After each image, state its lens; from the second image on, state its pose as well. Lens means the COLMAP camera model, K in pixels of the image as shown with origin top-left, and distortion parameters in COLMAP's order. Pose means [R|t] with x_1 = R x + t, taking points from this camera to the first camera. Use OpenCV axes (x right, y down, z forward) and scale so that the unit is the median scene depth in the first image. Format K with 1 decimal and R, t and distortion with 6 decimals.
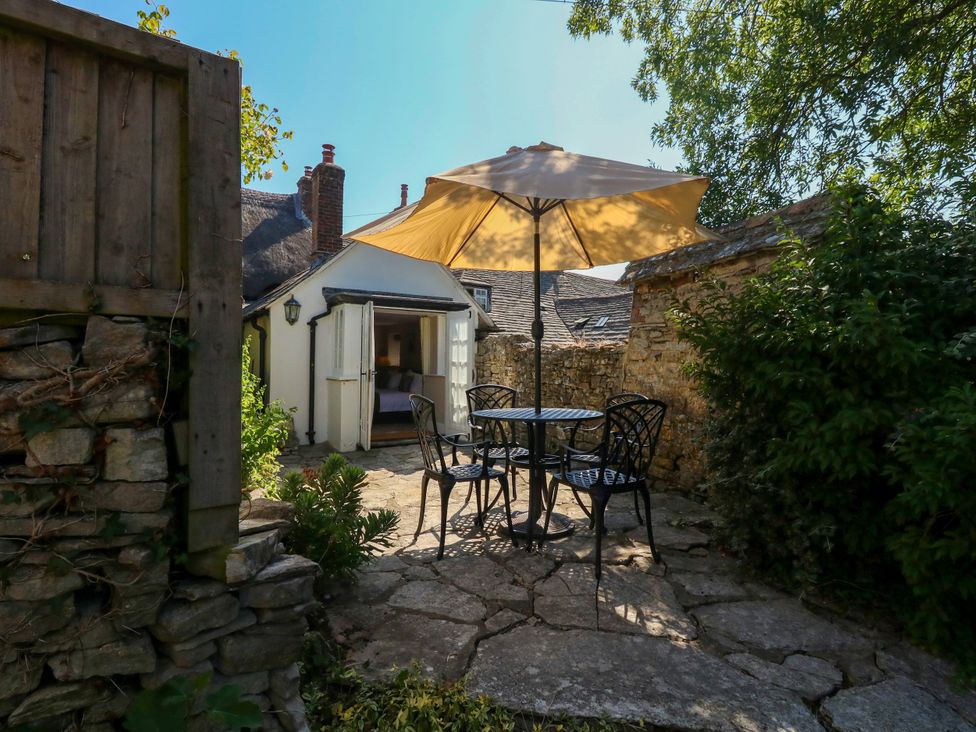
lens RADIAL K [[509.7, 0, 495.5], [0, 509.7, 362.0], [0, 0, 1]] dist [0.001984, -0.002621]
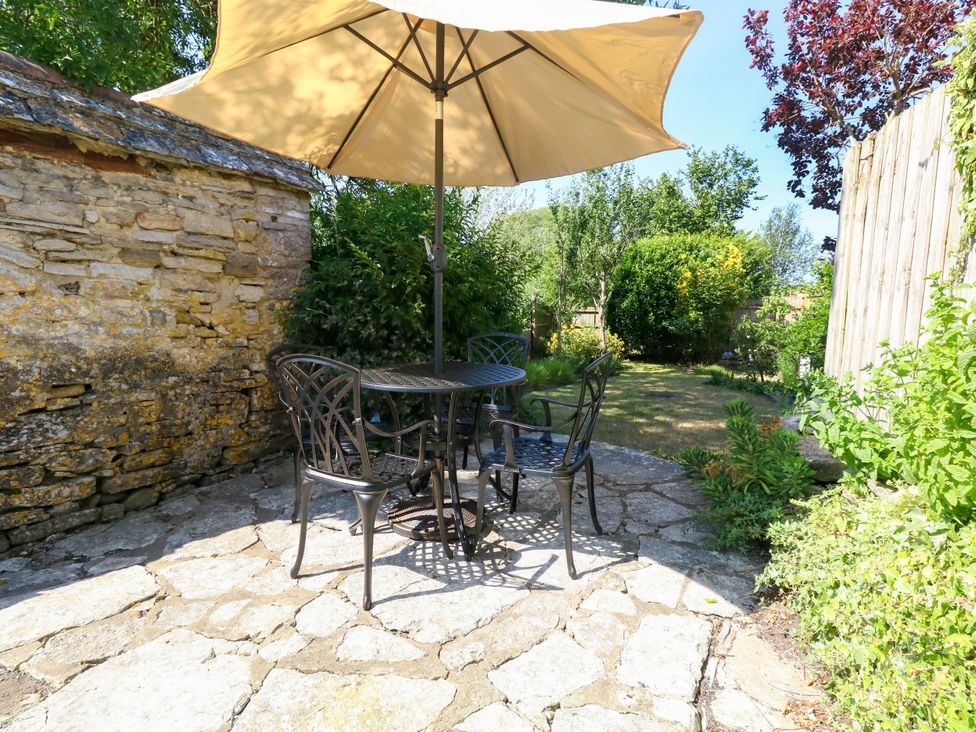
lens RADIAL K [[509.7, 0, 495.5], [0, 509.7, 362.0], [0, 0, 1]] dist [0.001984, -0.002621]
pose [[-0.613793, -0.106212, 0.782289, -0.409000], [-0.020186, 0.992696, 0.118941, -0.006035], [-0.789209, 0.057214, -0.611454, 1.030161]]
